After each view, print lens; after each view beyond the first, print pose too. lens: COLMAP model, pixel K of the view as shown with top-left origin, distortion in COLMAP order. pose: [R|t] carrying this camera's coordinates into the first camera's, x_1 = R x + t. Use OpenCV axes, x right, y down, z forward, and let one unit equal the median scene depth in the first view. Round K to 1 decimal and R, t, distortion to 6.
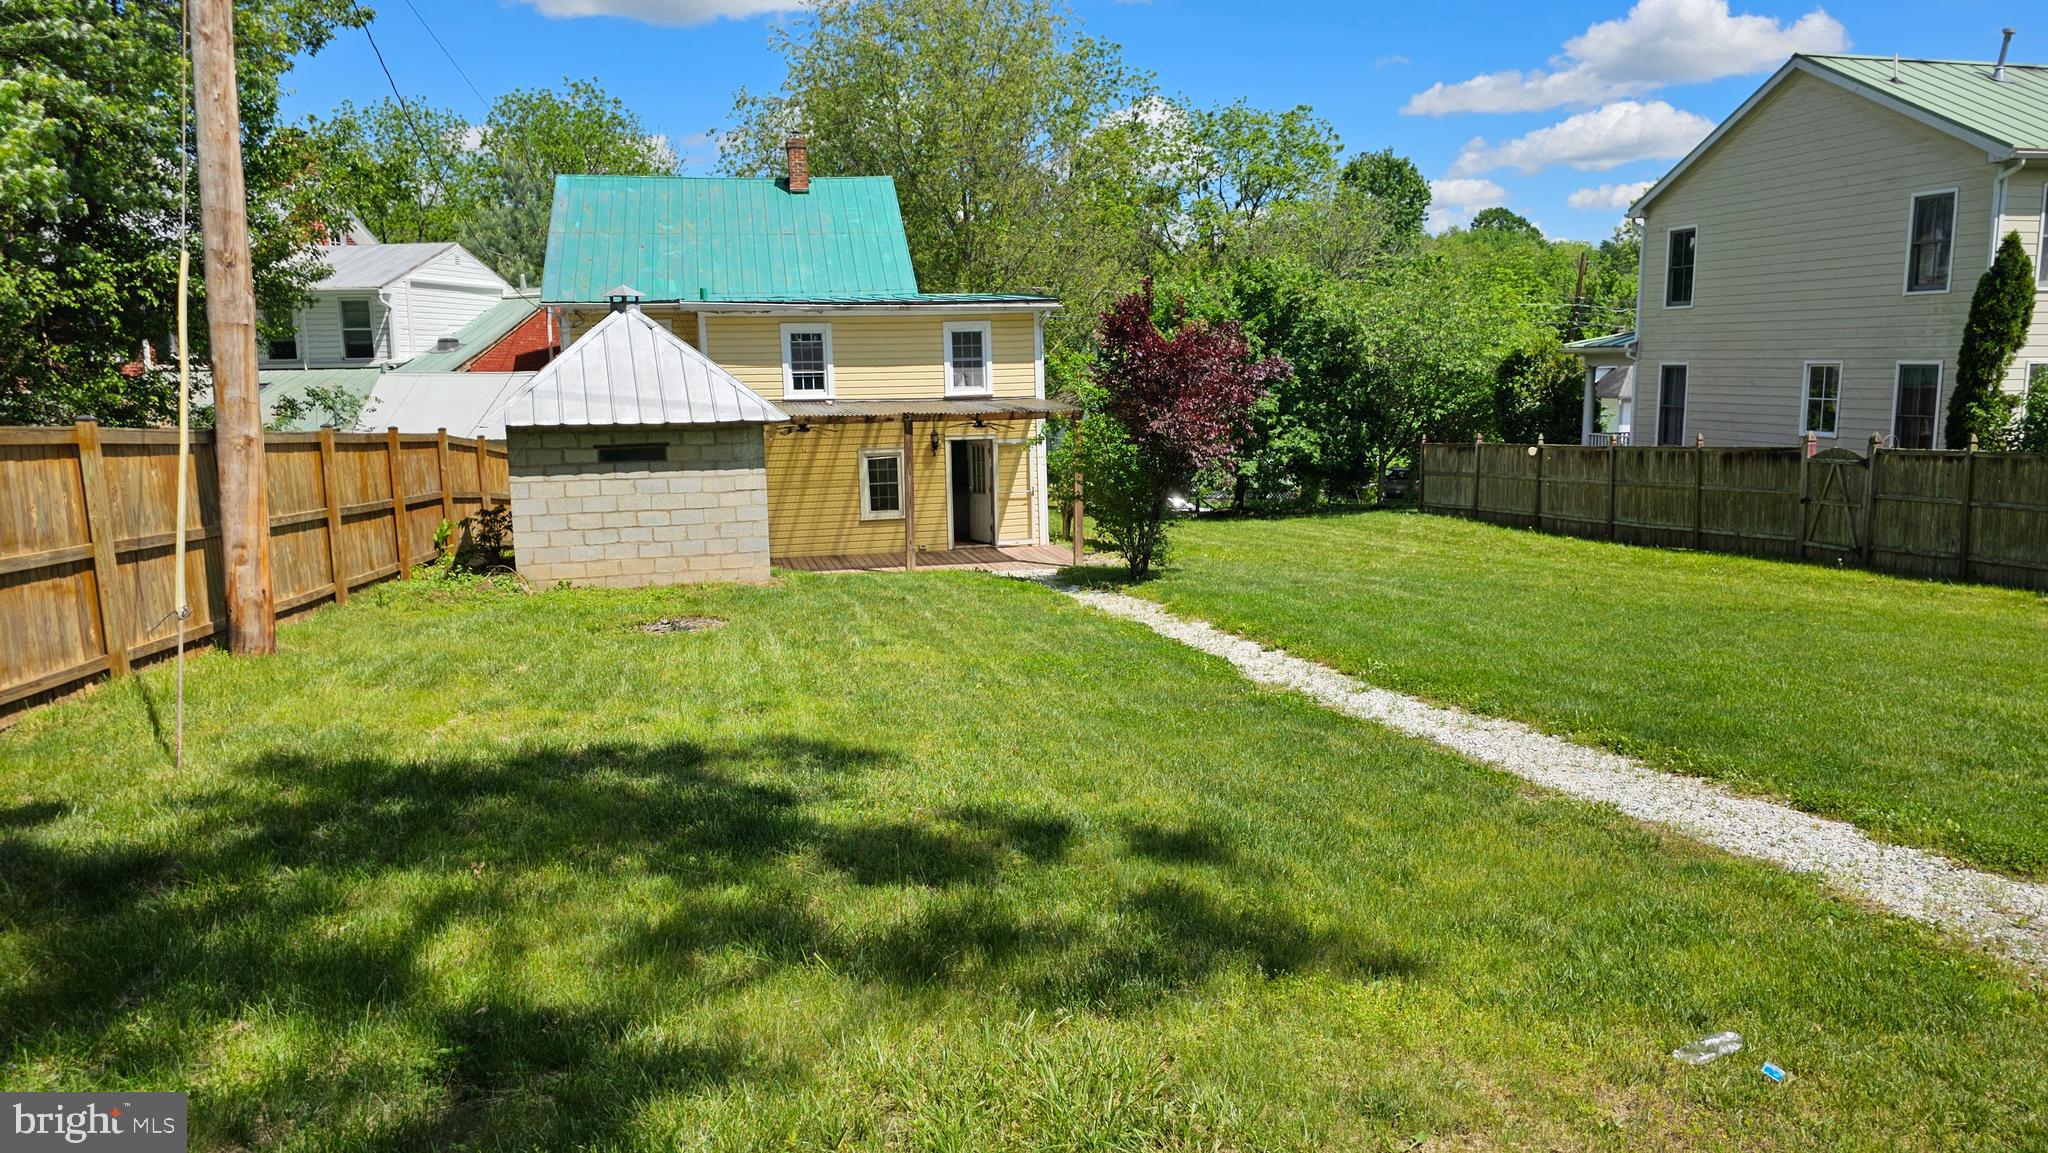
lens RADIAL K [[1350.3, 0, 1032.1], [0, 1350.3, 584.0], [0, 0, 1]] dist [0.003582, 0.000039]
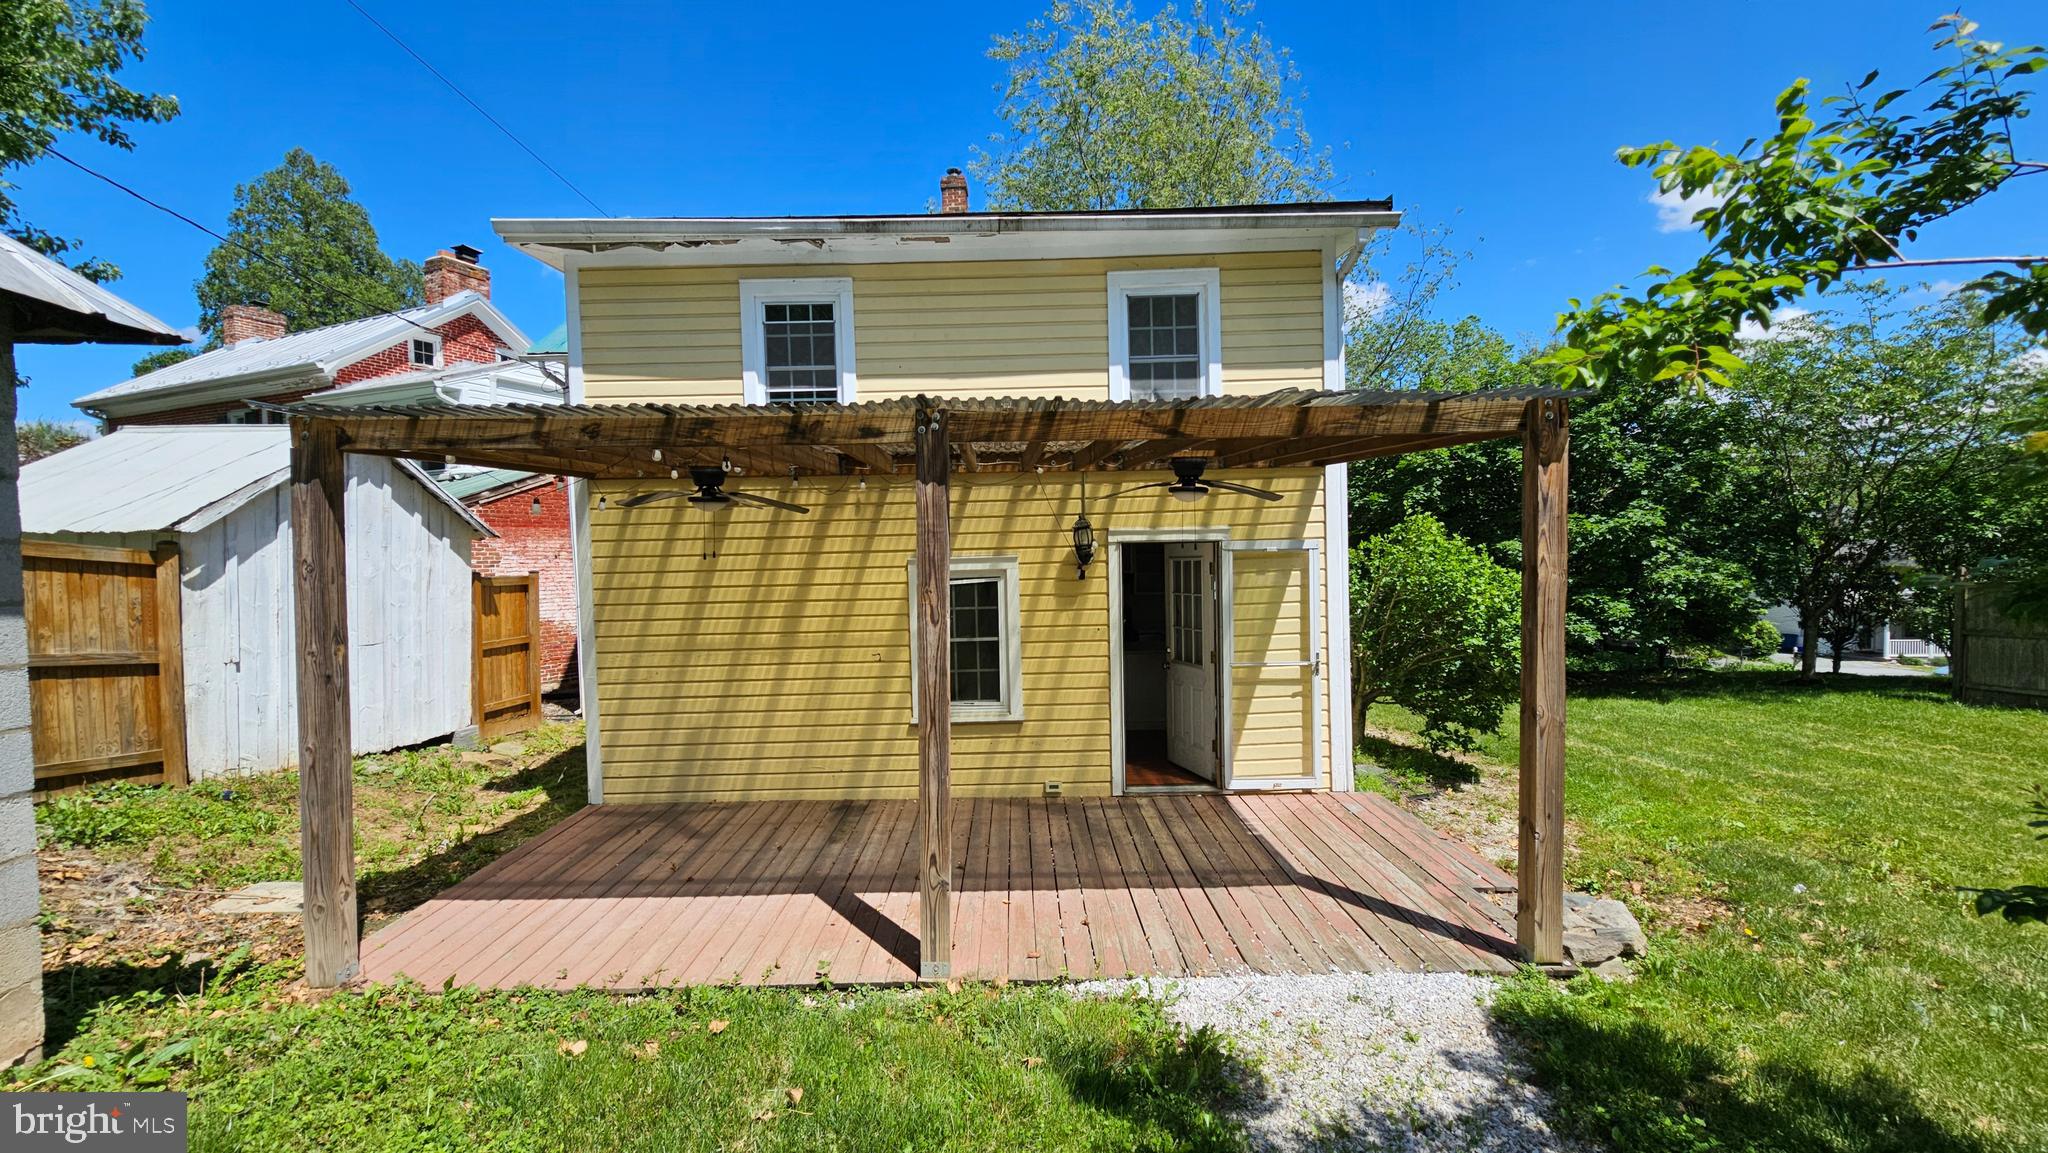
lens RADIAL K [[824.3, 0, 1022.2], [0, 824.3, 593.0], [0, 0, 1]] dist [0.000289, 0.000002]
pose [[0.971206, 0.007358, -0.238126, -0.028251], [-0.032243, 0.994386, -0.100777, -0.062965], [0.236048, 0.105553, 0.965992, 0.739884]]
